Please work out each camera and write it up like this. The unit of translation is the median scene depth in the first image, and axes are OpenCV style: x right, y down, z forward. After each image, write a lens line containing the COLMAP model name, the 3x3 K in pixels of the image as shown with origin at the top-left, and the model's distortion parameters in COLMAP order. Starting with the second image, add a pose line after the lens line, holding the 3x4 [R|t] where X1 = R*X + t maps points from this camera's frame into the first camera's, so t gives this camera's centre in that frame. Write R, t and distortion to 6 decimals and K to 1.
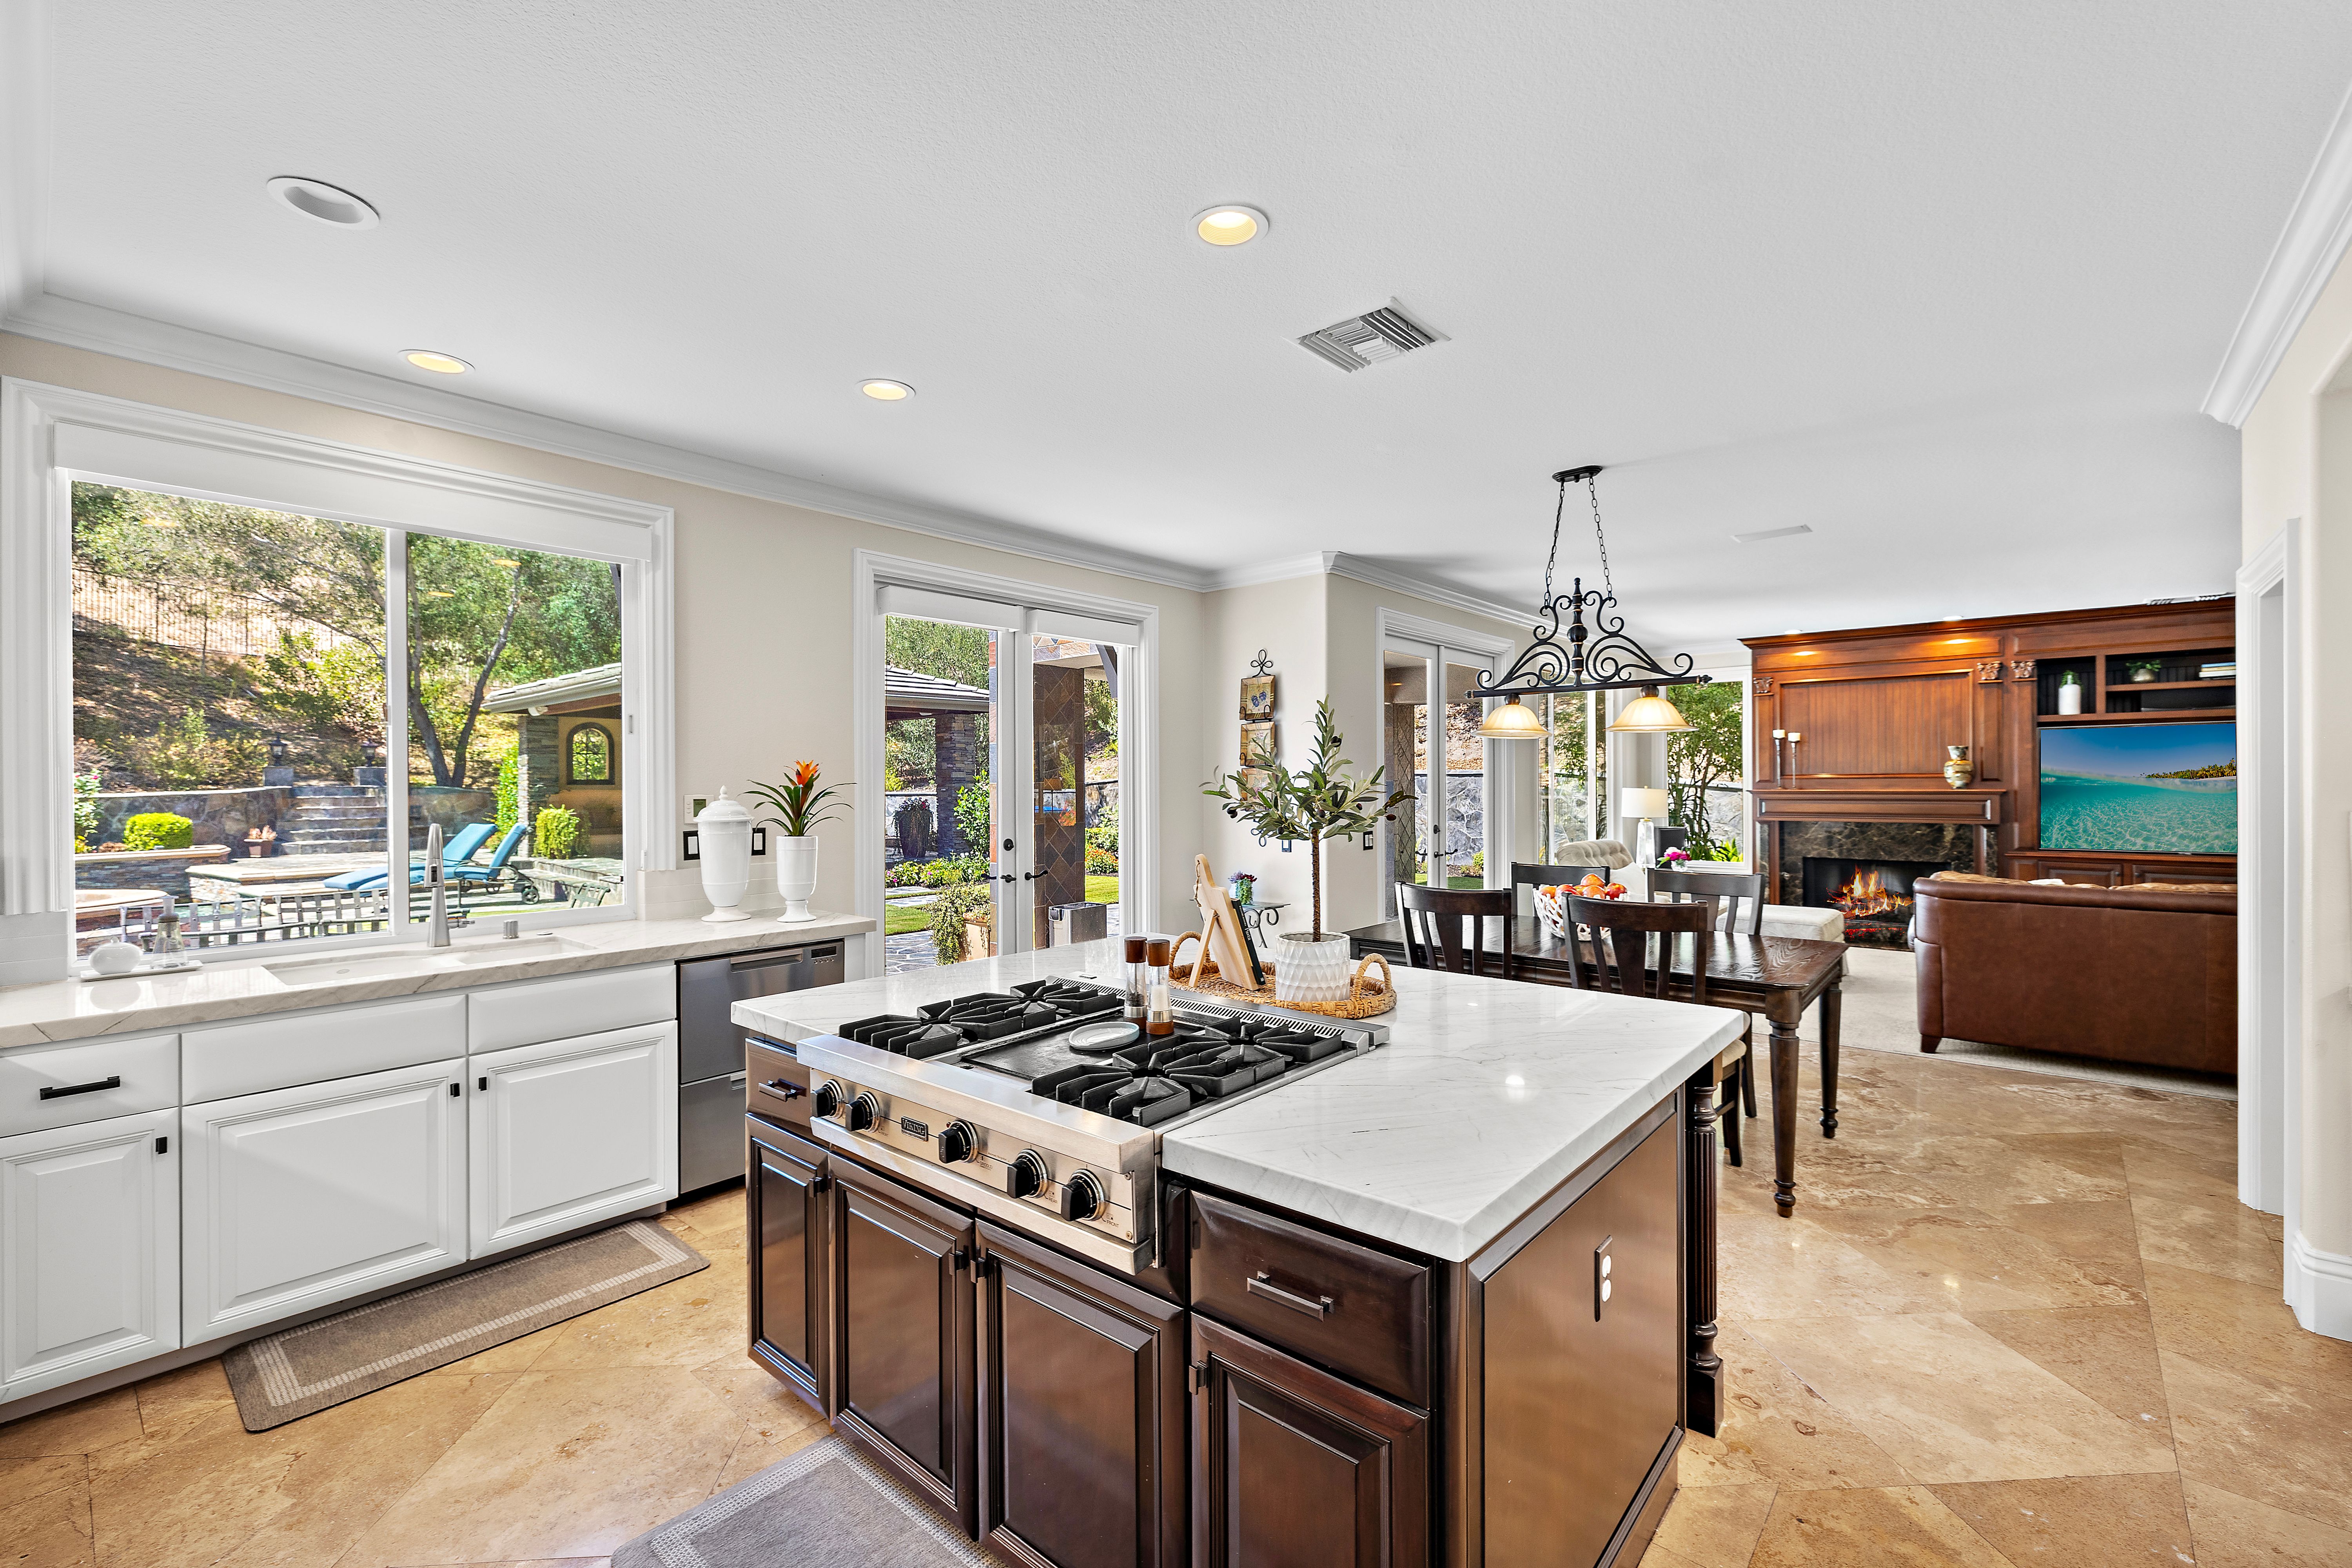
lens RADIAL K [[991.5, 0, 1176.0], [0, 991.5, 784.0], [0, 0, 1]] dist [0.000130, 0.000597]
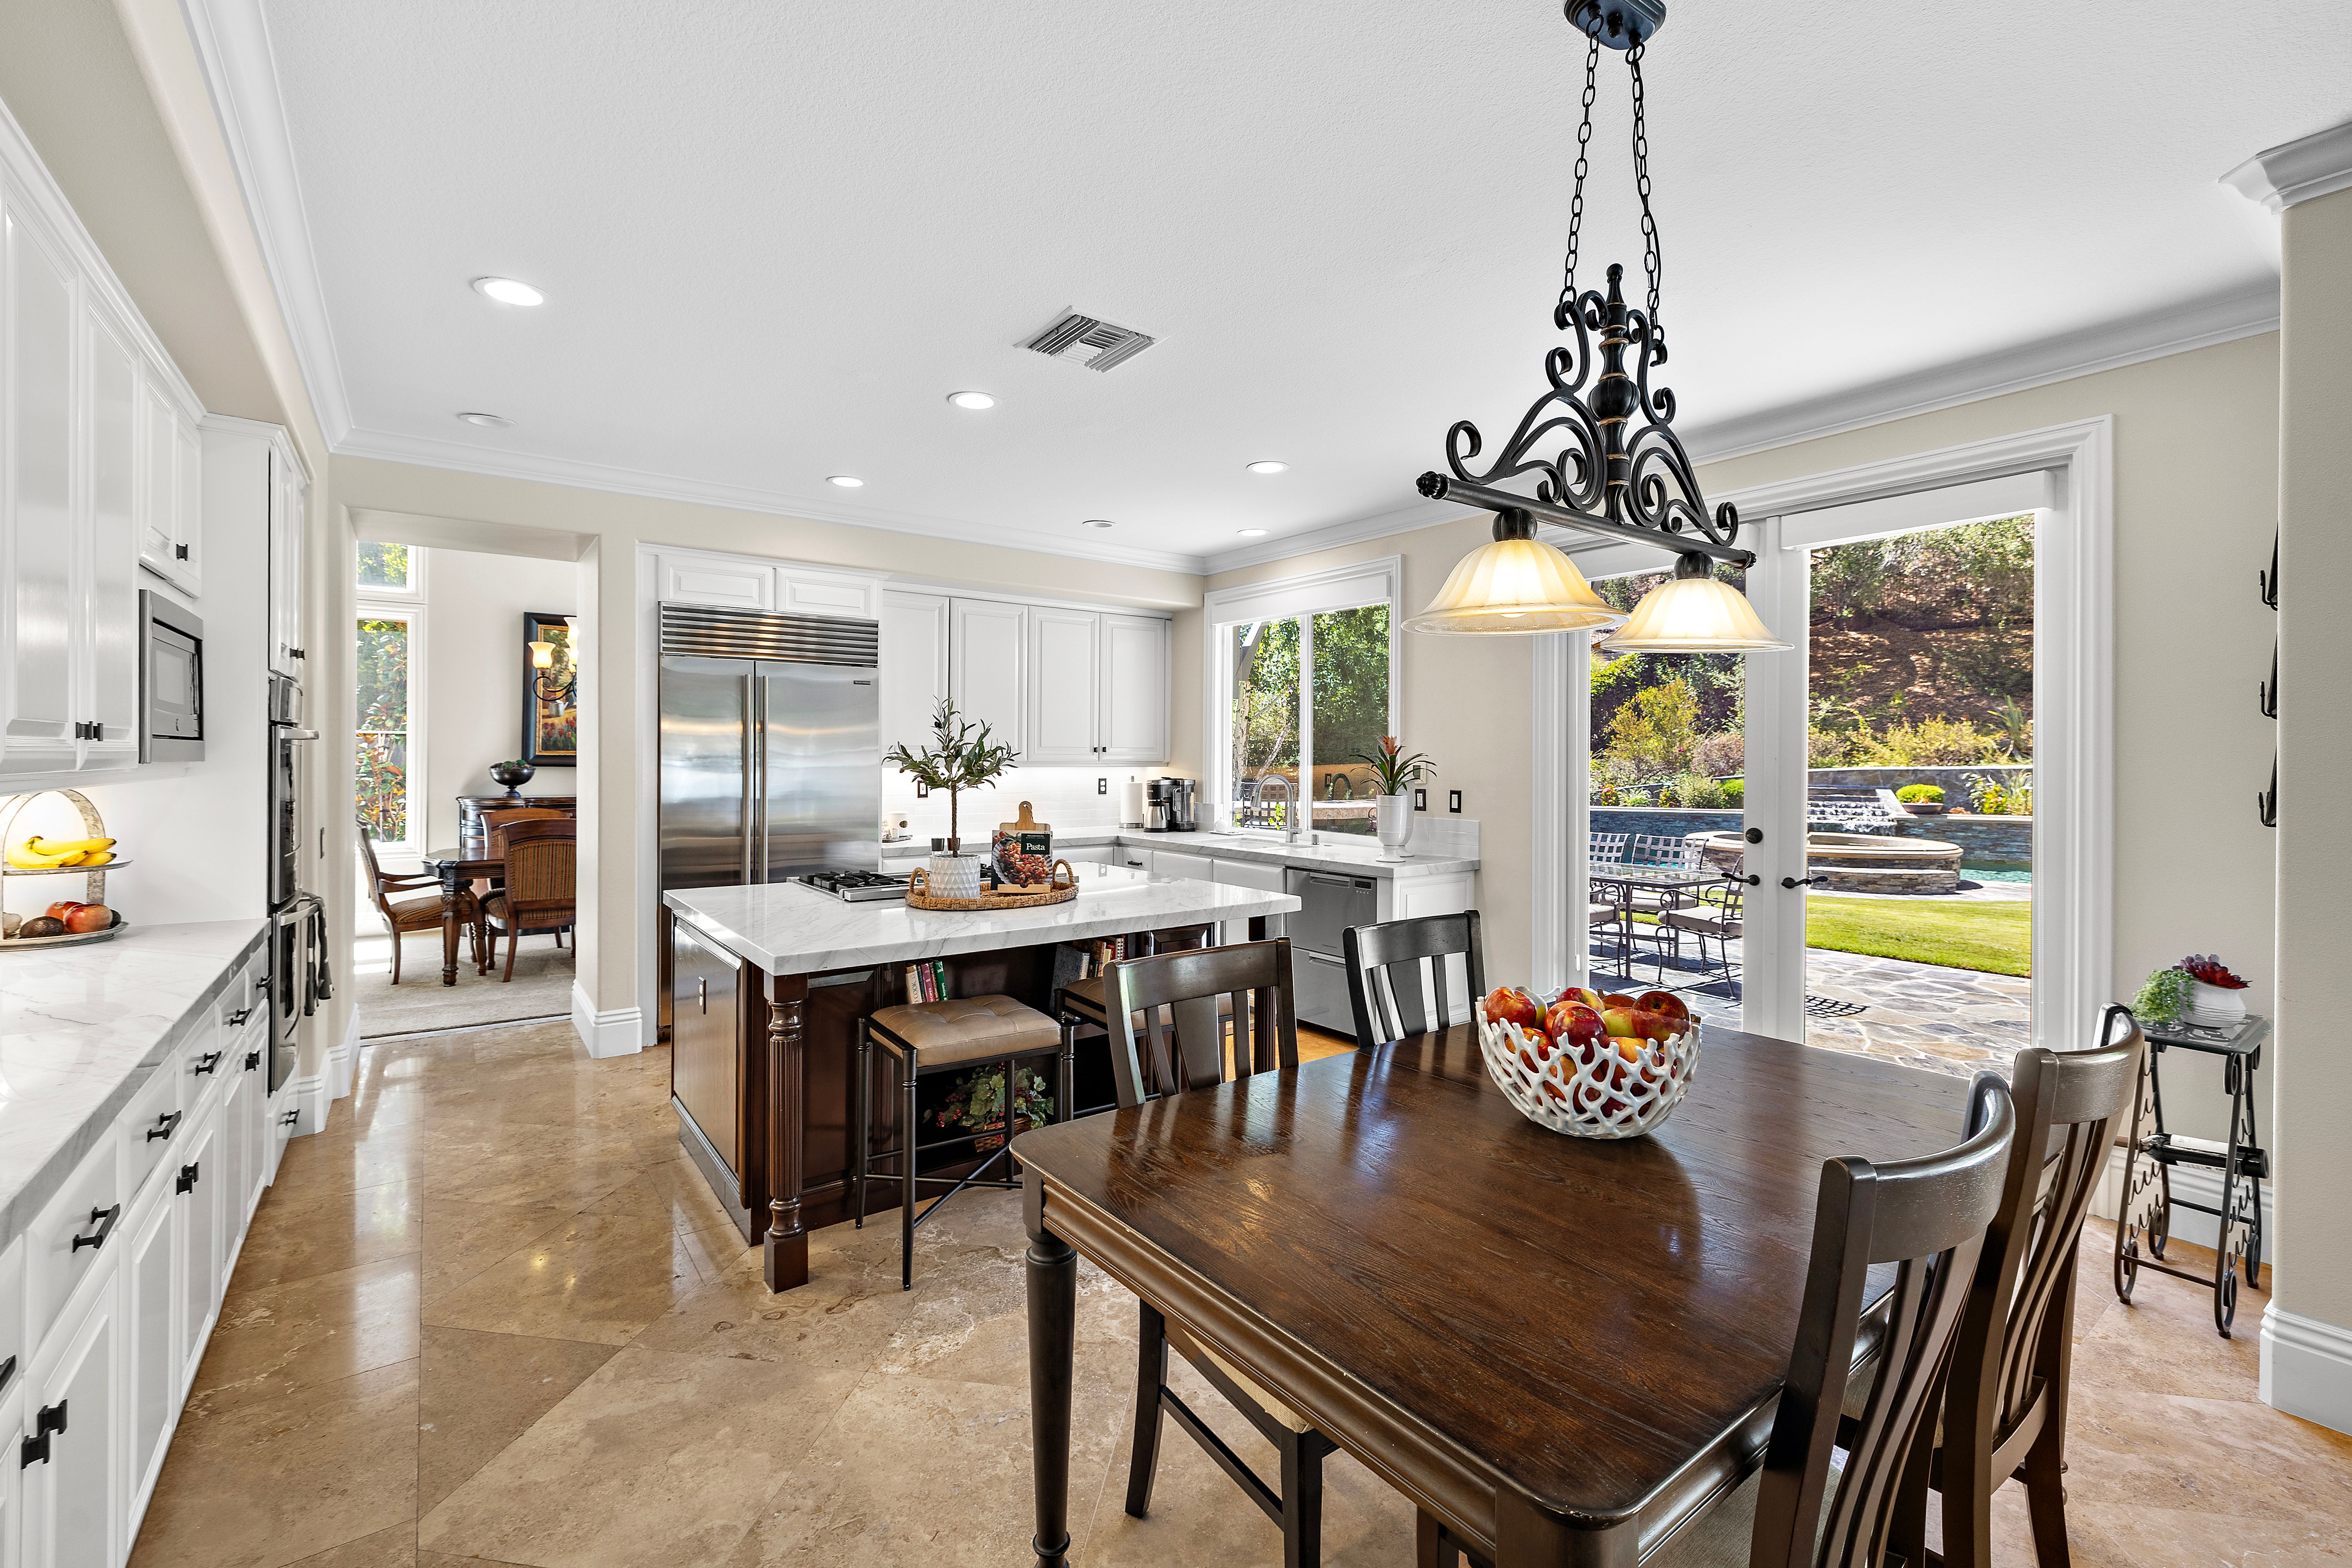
lens RADIAL K [[1022.2, 0, 1176.3], [0, 1022.2, 755.4], [0, 0, 1]] dist [0.000972, 0.000241]
pose [[-0.214717, 0.004222, -0.976667, 1.084142], [-0.004890, 0.999973, 0.005397, -0.004601], [0.976664, 0.005935, -0.214691, 1.145123]]
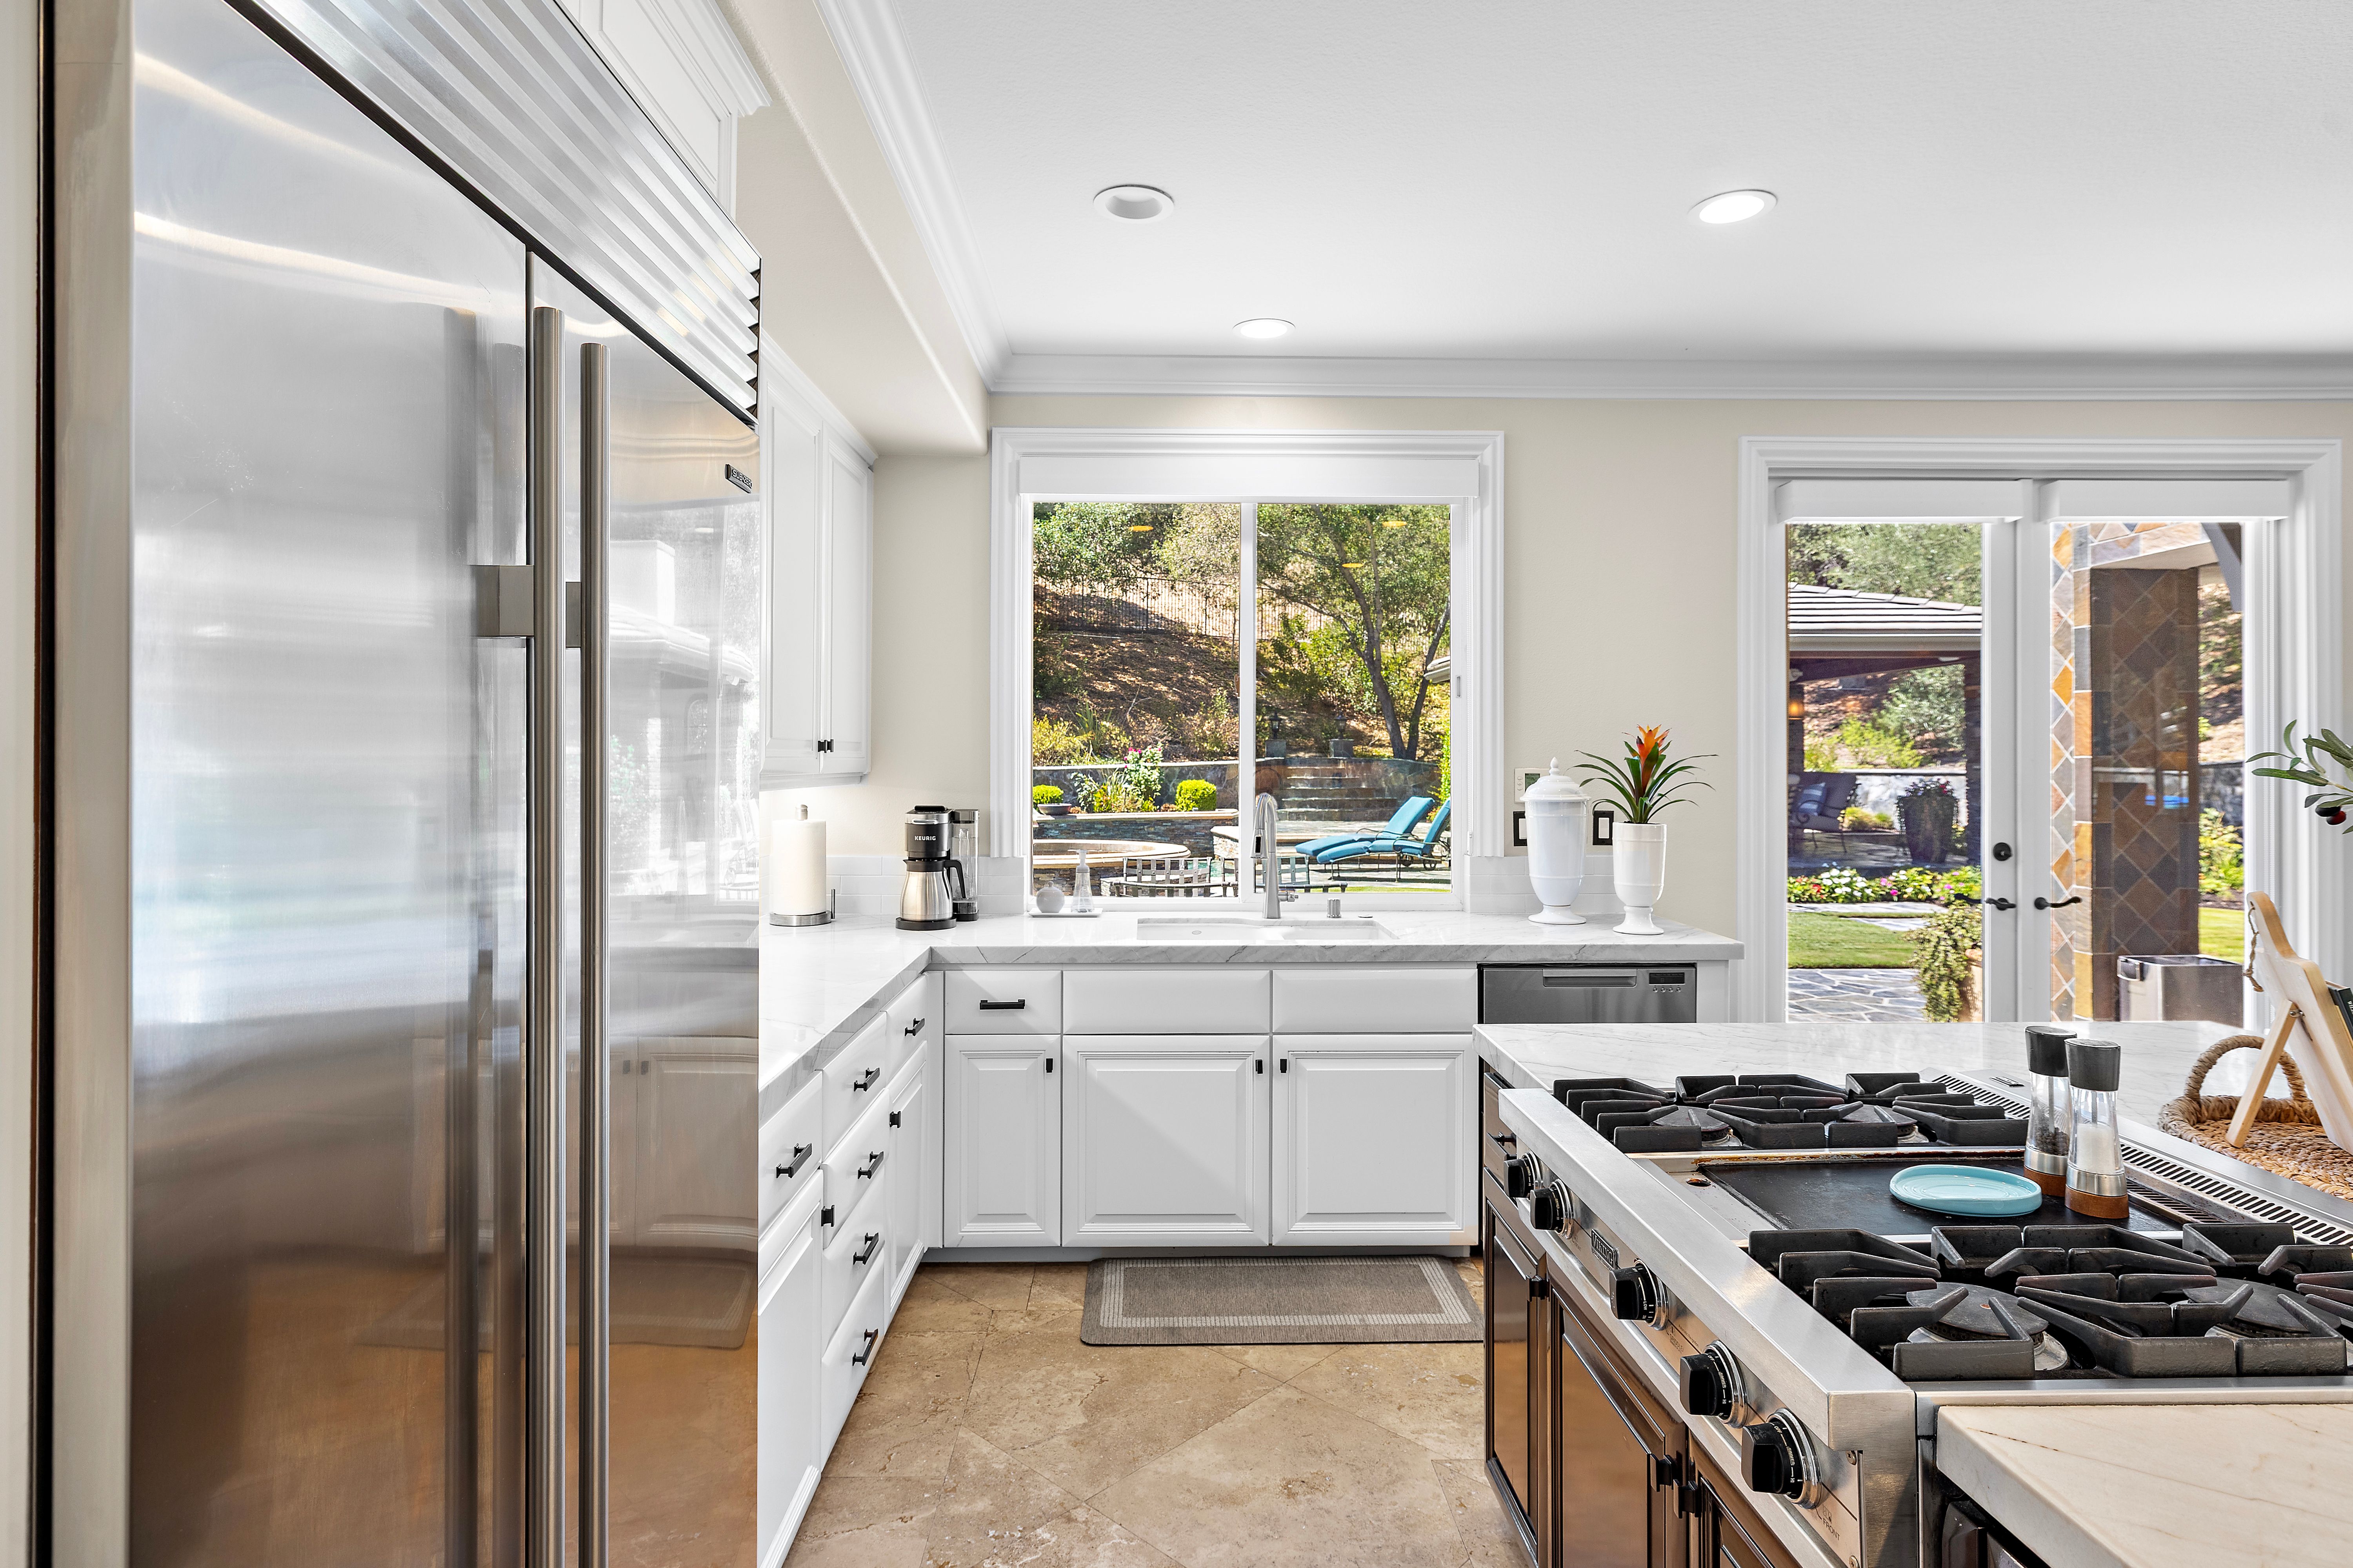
lens RADIAL K [[1212.1, 0, 1174.6], [0, 1212.1, 750.3], [0, 0, 1]] dist [-0.002463, -0.000417]
pose [[0.669669, 0.000380, -0.742659, 0.086669], [-0.004894, 0.999980, -0.003902, 0.001550], [0.742643, 0.006247, 0.669658, 0.112027]]
